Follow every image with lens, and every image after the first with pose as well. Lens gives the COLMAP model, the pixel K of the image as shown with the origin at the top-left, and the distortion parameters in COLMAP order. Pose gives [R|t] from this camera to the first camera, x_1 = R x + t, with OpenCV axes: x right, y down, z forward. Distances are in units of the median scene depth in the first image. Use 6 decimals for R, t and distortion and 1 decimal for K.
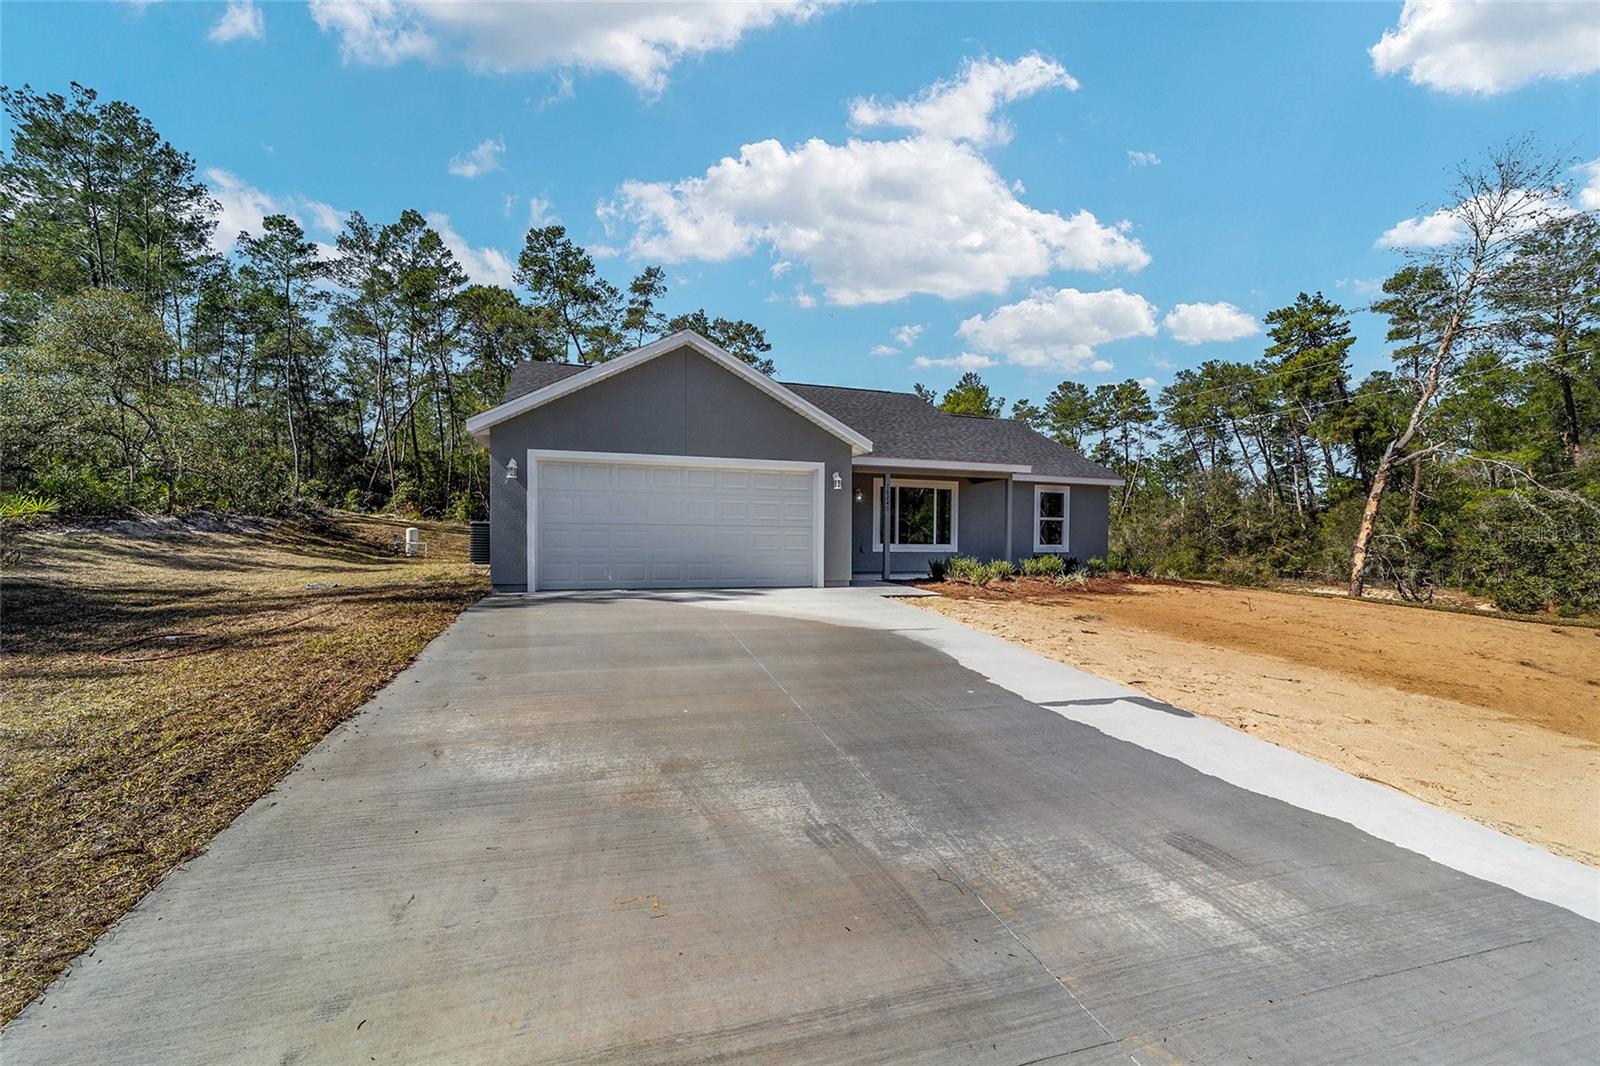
lens RADIAL K [[653.0, 0, 797.3], [0, 653.0, 560.0], [0, 0, 1]] dist [-0.002893, -0.000100]
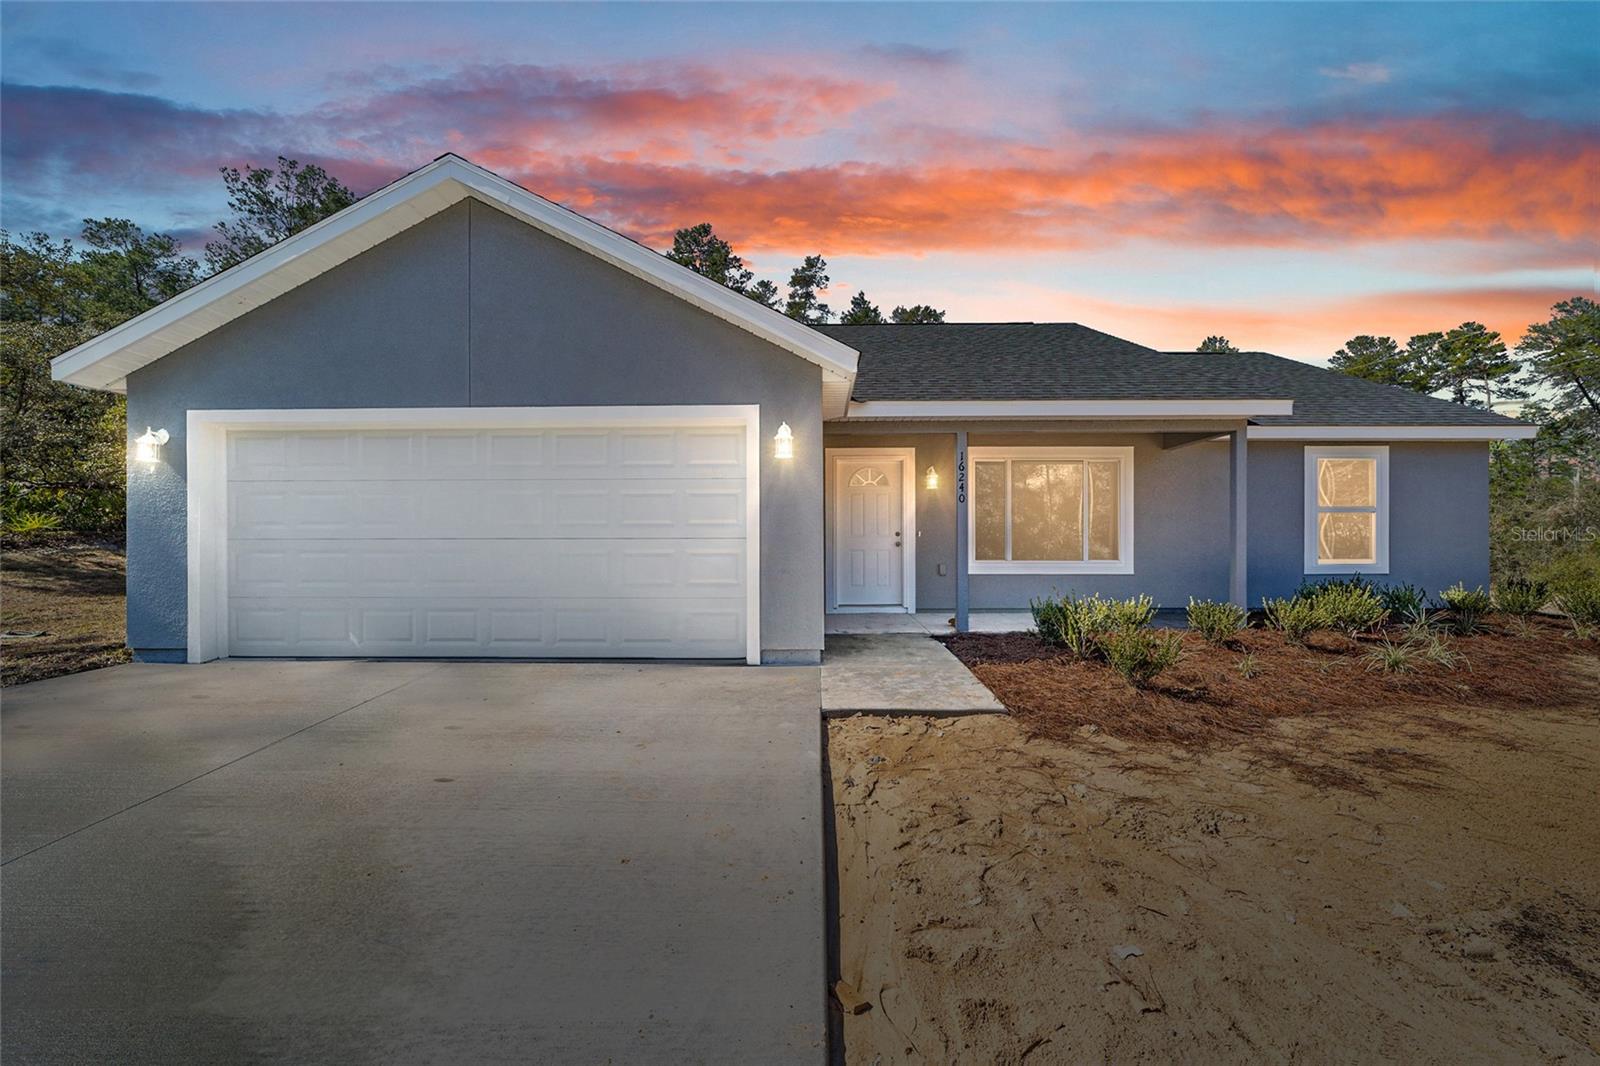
lens RADIAL K [[620.9, 0, 791.5], [0, 620.9, 536.6], [0, 0, 1]] dist [-0.001476, 0.004783]
pose [[0.938458, -0.010261, -0.345242, 0.056883], [-0.001633, 0.999416, -0.034143, -0.009568], [0.345391, 0.032606, 0.937892, 0.149600]]
